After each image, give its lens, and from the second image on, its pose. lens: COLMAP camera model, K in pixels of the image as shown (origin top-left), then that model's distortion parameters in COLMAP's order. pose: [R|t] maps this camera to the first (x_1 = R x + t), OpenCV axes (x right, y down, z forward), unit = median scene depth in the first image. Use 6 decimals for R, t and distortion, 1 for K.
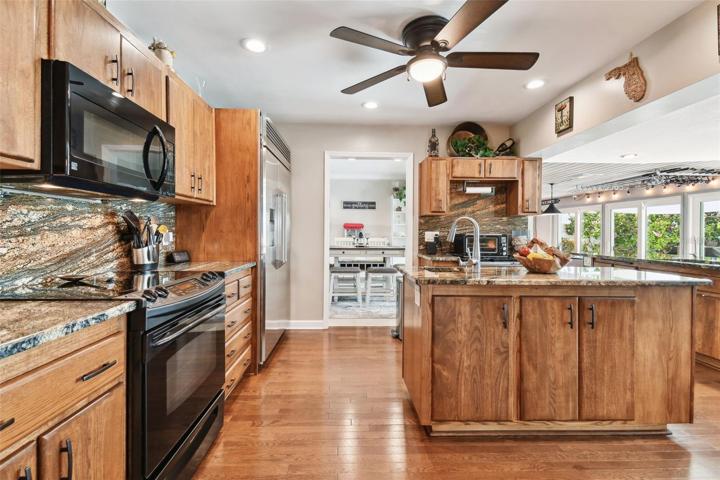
lens RADIAL K [[333.0, 0, 356.9], [0, 333.0, 237.7], [0, 0, 1]] dist [0.053487, -0.028019]
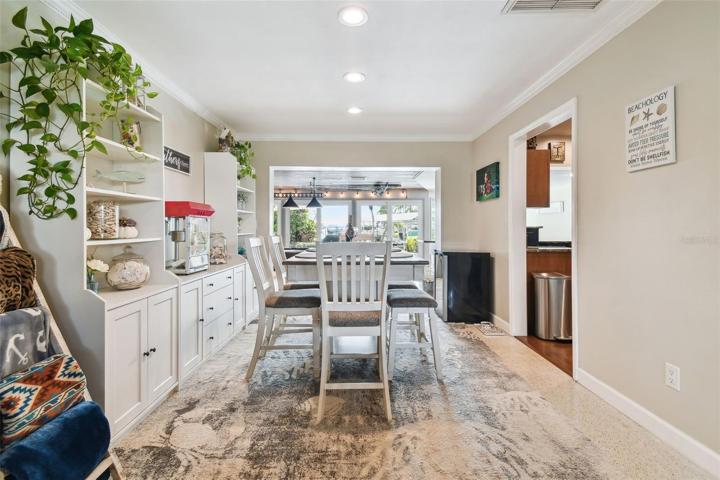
lens RADIAL K [[333.1, 0, 364.7], [0, 333.1, 225.1], [0, 0, 1]] dist [0.060393, -0.027746]
pose [[0.010562, -0.000256, 0.999944, -0.740754], [0.015953, 0.999873, 0.000088, -0.023604], [-0.999817, 0.015952, 0.010565, 1.419698]]
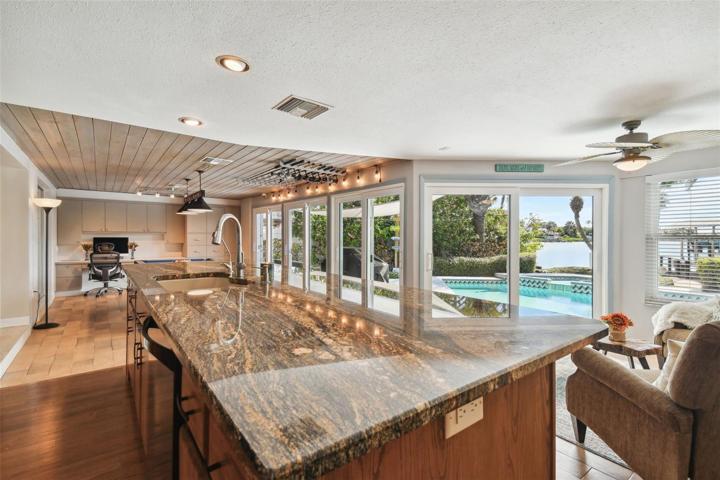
lens RADIAL K [[331.1, 0, 359.7], [0, 331.1, 238.2], [0, 0, 1]] dist [0.052250, -0.027706]
pose [[0.815203, -0.006406, 0.579140, 0.726025], [0.009764, 0.999949, -0.002682, 0.000976], [-0.579093, 0.007841, 0.815224, 0.265664]]
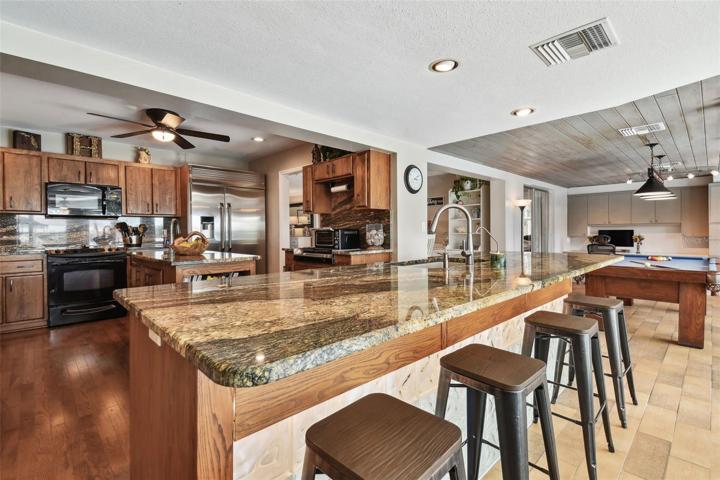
lens RADIAL K [[332.3, 0, 359.6], [0, 332.3, 235.5], [0, 0, 1]] dist [0.054762, -0.029597]
pose [[0.665321, -0.001917, -0.746555, 1.158617], [0.000720, 0.999998, -0.001926, 0.012255], [0.746557, 0.000744, 0.665321, 0.317375]]
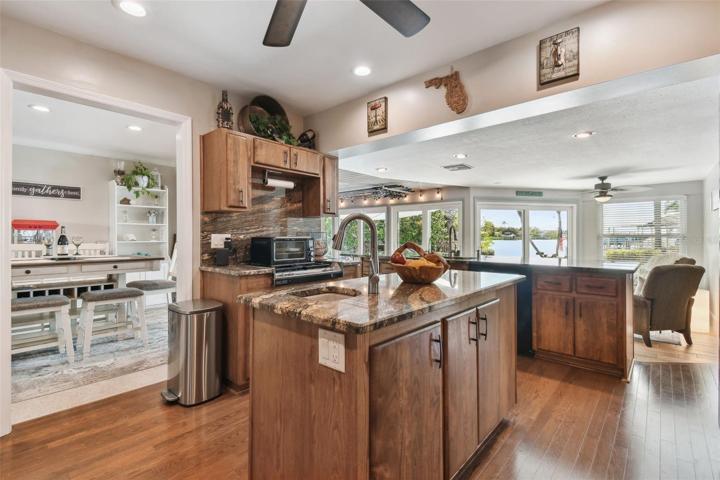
lens RADIAL K [[332.3, 0, 359.6], [0, 332.3, 235.5], [0, 0, 1]] dist [0.054762, -0.029597]
pose [[0.688254, -0.005184, 0.725451, -0.093070], [0.013519, 0.999892, -0.005681, -0.007114], [-0.725344, 0.013718, 0.688250, 0.285879]]
